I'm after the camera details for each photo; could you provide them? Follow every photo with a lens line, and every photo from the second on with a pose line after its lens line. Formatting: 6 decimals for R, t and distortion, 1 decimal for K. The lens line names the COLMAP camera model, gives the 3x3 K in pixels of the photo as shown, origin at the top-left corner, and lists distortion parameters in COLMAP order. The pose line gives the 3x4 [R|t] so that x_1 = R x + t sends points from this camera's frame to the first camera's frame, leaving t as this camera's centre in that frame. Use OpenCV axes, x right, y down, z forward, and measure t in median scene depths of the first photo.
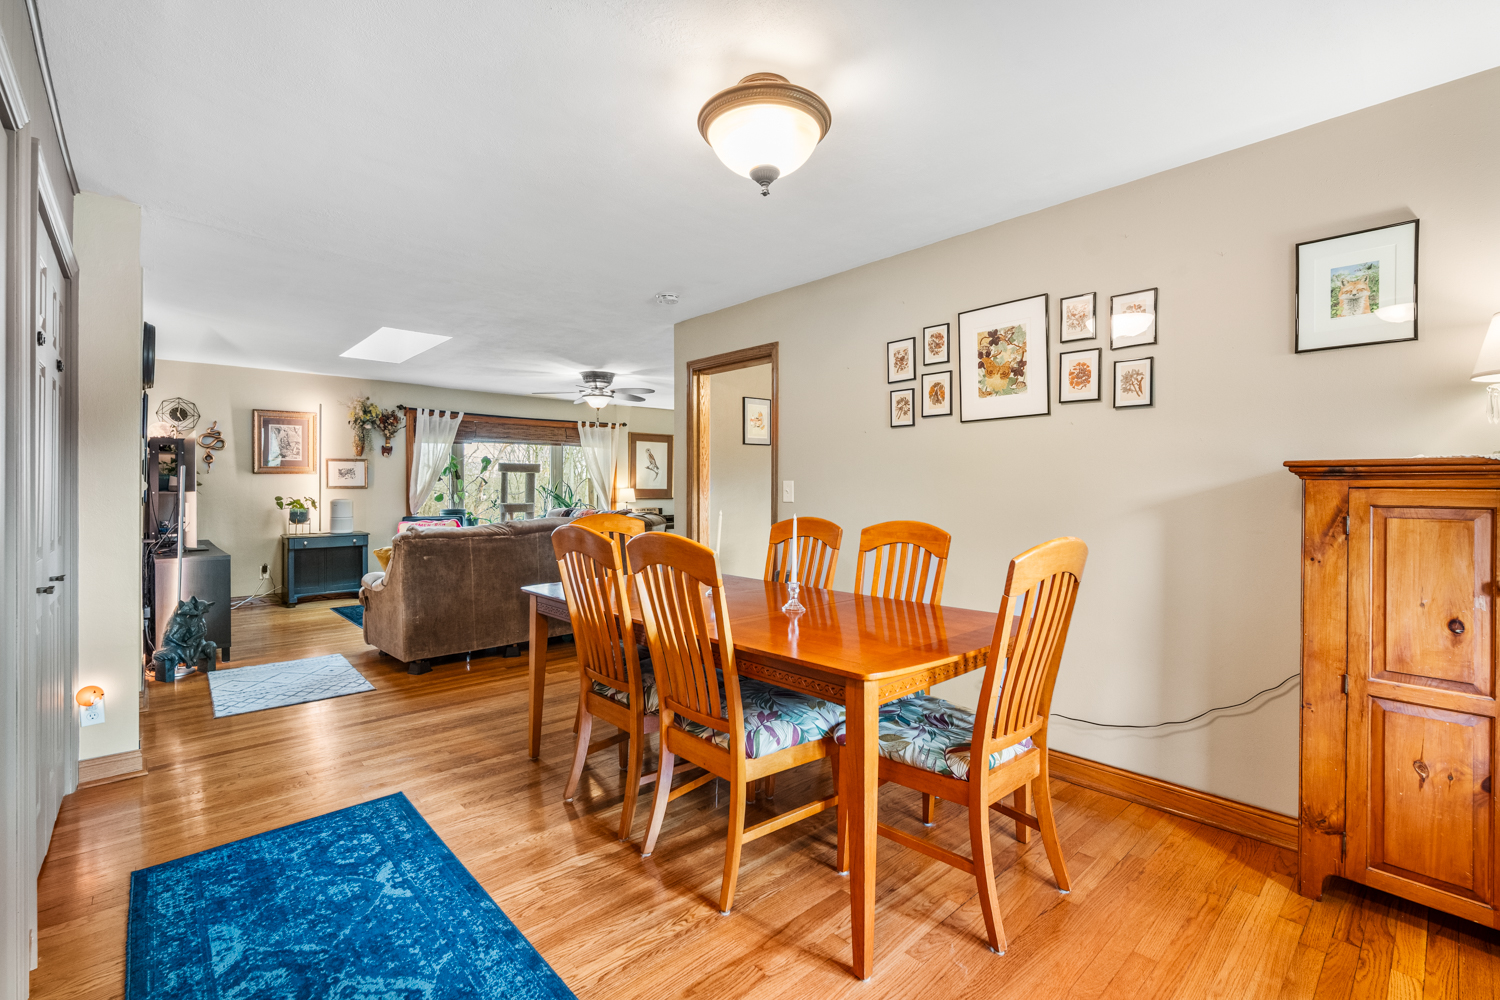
lens RADIAL K [[667.1, 0, 752.9], [0, 667.1, 492.0], [0, 0, 1]] dist [-0.009118, 0.002489]
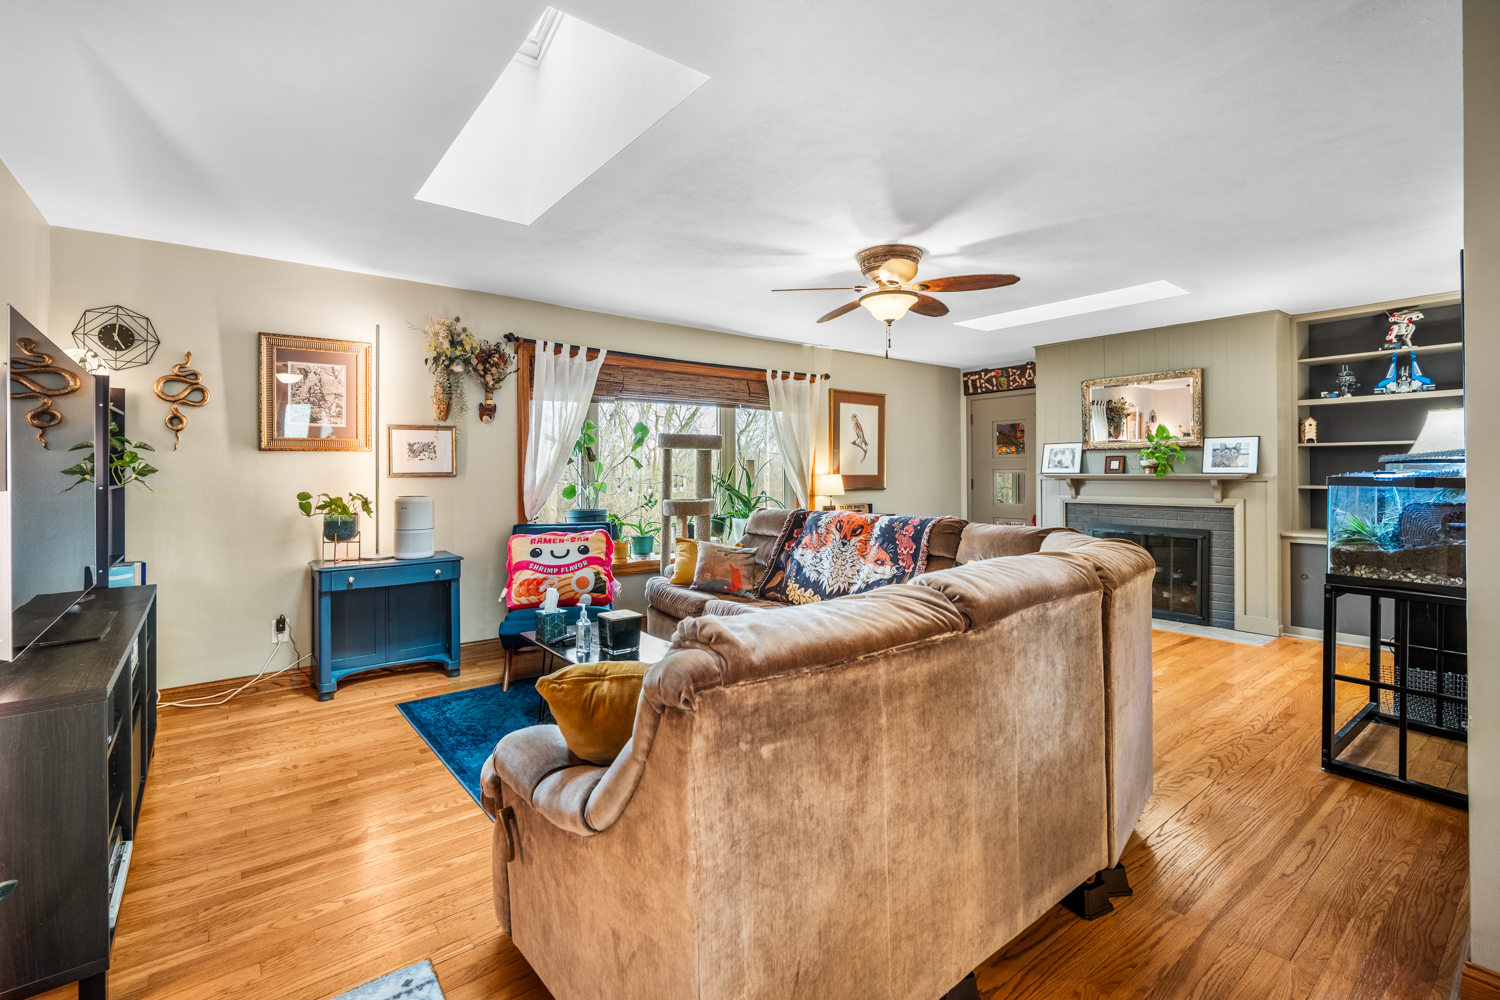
lens RADIAL K [[667.1, 0, 750.5], [0, 667.1, 474.7], [0, 0, 1]] dist [-0.009118, 0.002489]
pose [[0.997473, -0.005210, -0.070852, -0.286583], [0.004899, 0.999978, -0.004563, -0.003340], [0.070874, 0.004205, 0.997476, 0.445685]]
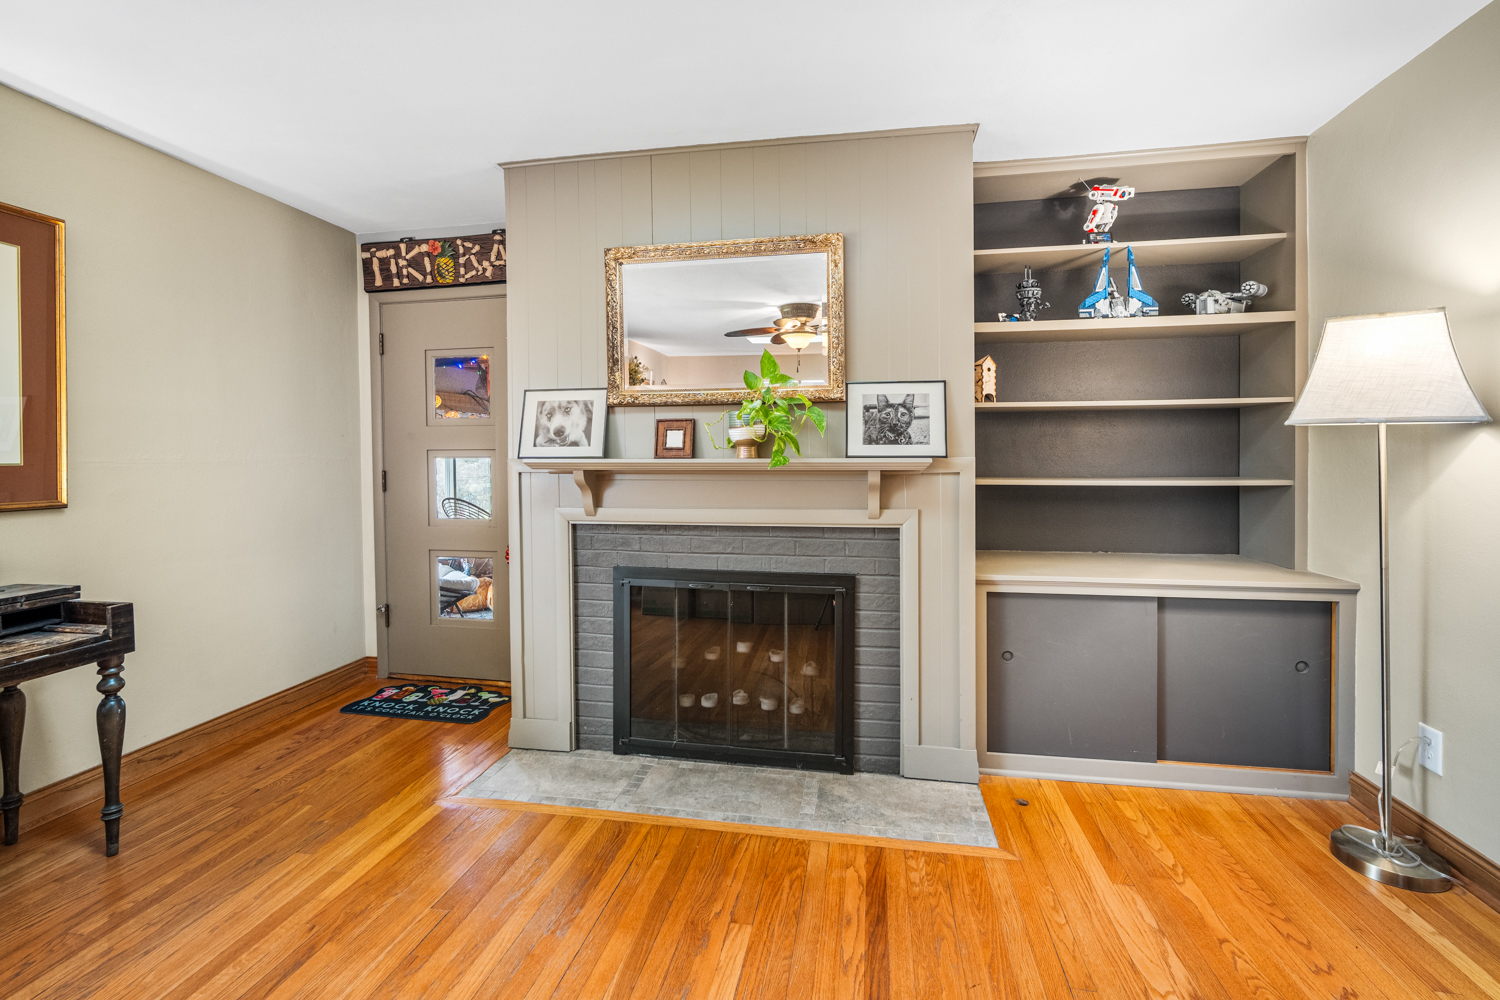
lens RADIAL K [[667.1, 0, 751.5], [0, 667.1, 461.1], [0, 0, 1]] dist [-0.009118, 0.002489]
pose [[0.794839, -0.011684, 0.606708, -0.103872], [0.010791, 0.999929, 0.005120, -0.005877], [-0.606725, 0.002478, 0.794908, 0.933506]]
